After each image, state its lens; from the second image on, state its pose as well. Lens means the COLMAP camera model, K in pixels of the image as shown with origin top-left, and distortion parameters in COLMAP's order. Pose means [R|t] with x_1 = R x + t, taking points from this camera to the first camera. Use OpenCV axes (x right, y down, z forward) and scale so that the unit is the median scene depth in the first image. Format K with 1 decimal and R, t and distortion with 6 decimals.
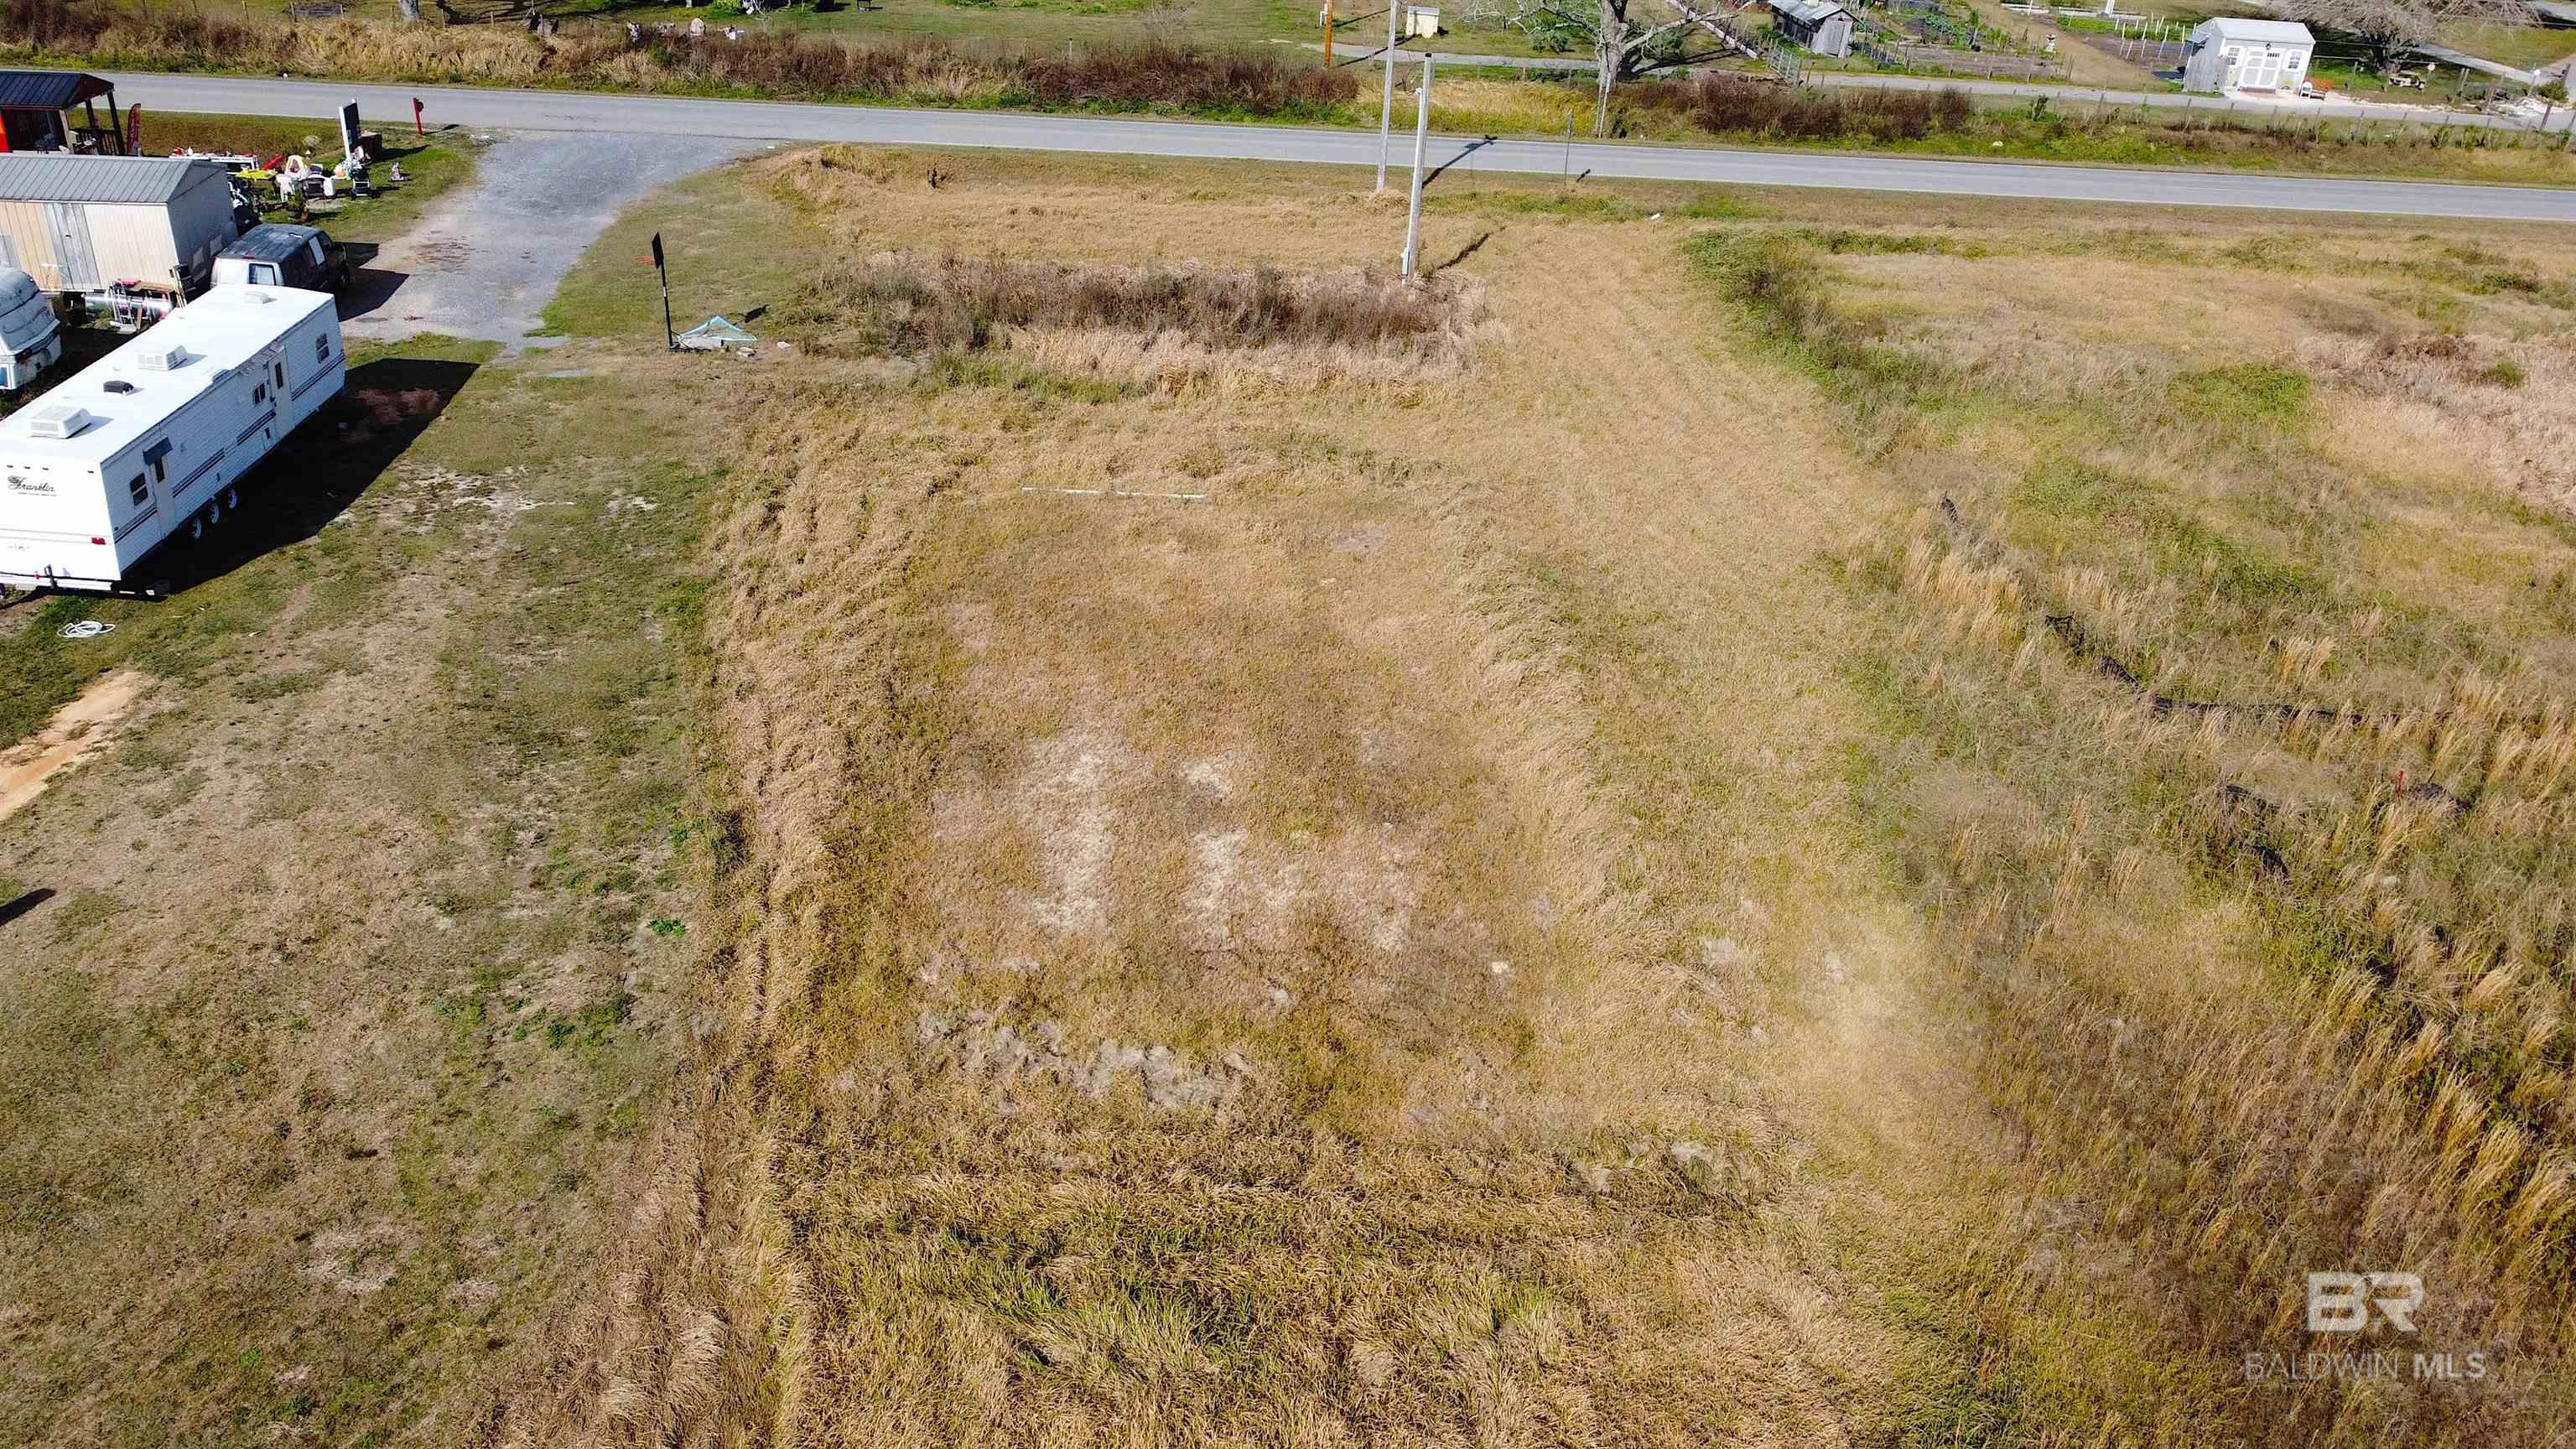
lens RADIAL K [[1953.6, 0, 1288.0], [0, 1953.6, 724.5], [0, 0, 1]] dist [-0.007920, -0.001865]
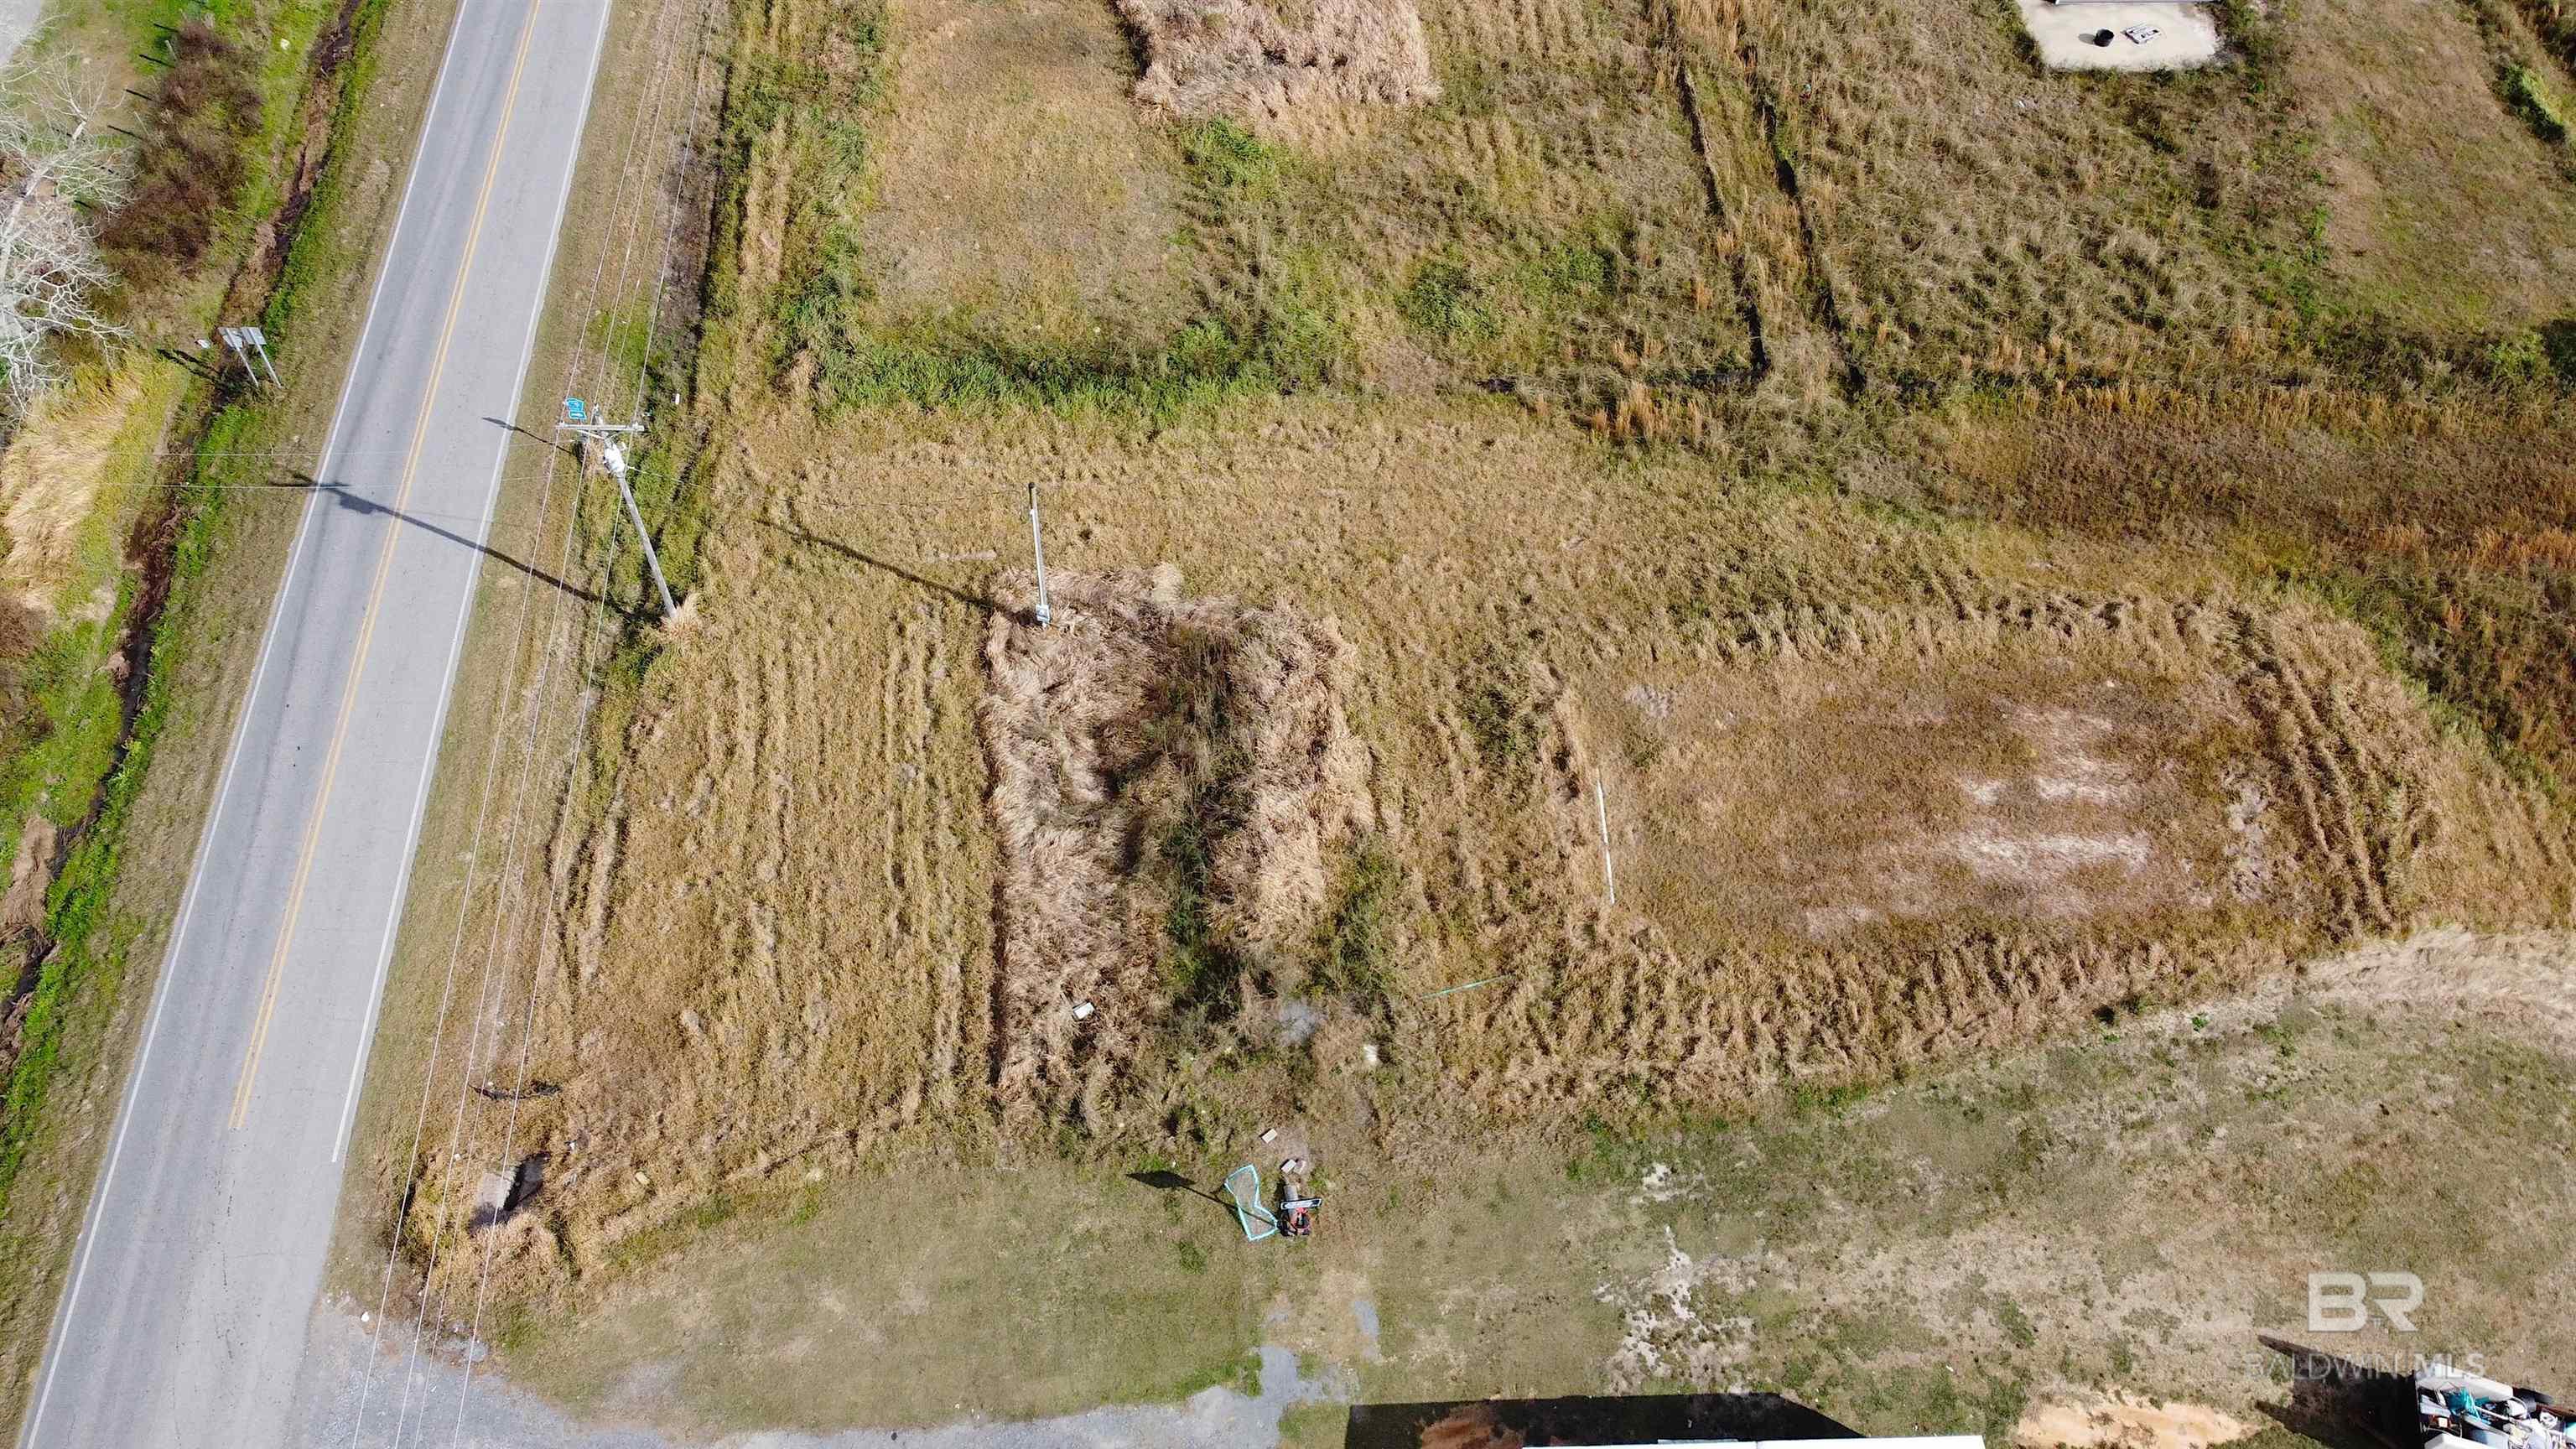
lens RADIAL K [[1953.6, 0, 1288.0], [0, 1953.6, 724.5], [0, 0, 1]] dist [-0.007920, -0.001865]
pose [[0.020191, -0.853364, 0.520925, -0.929985], [0.443304, 0.474655, 0.760384, -1.644306], [-0.896144, 0.215575, 0.387884, 0.828714]]
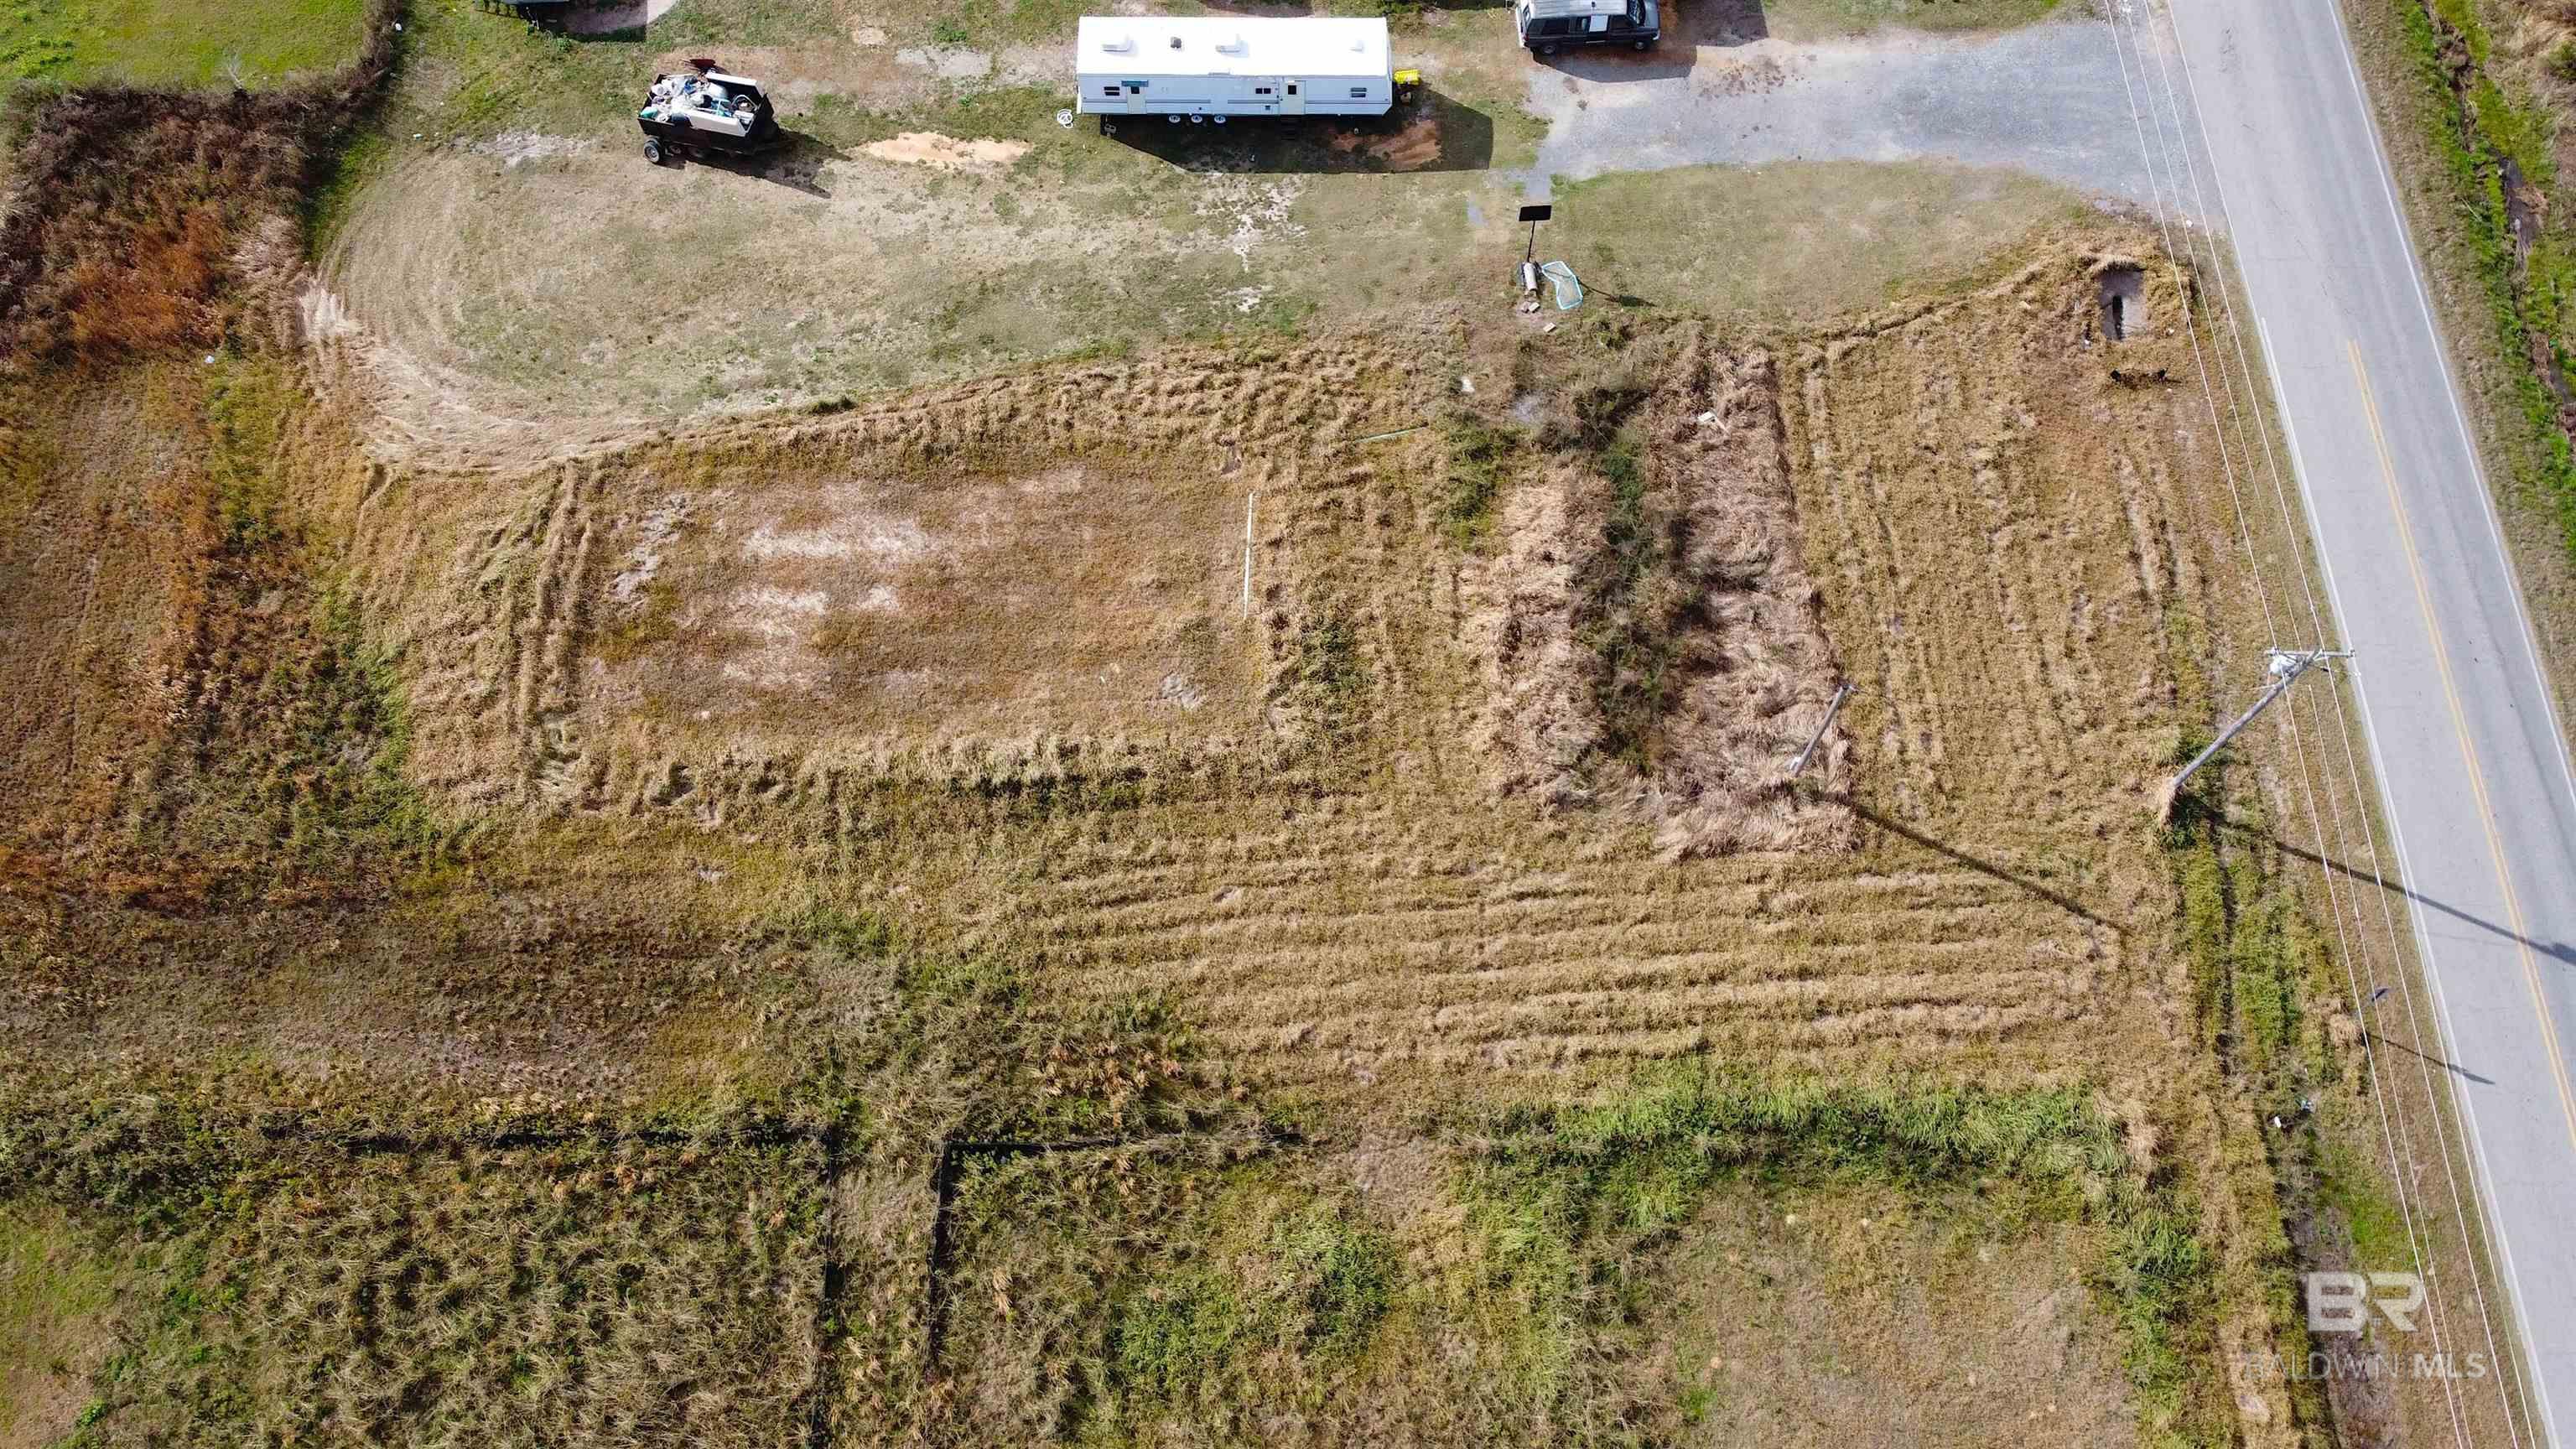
lens RADIAL K [[1953.6, 0, 1288.0], [0, 1953.6, 724.5], [0, 0, 1]] dist [-0.007920, -0.001865]
pose [[-0.060147, 0.882841, -0.465805, 0.925960], [-0.467185, 0.387486, 0.794728, -1.616124], [0.882112, 0.265417, 0.389144, 0.609585]]
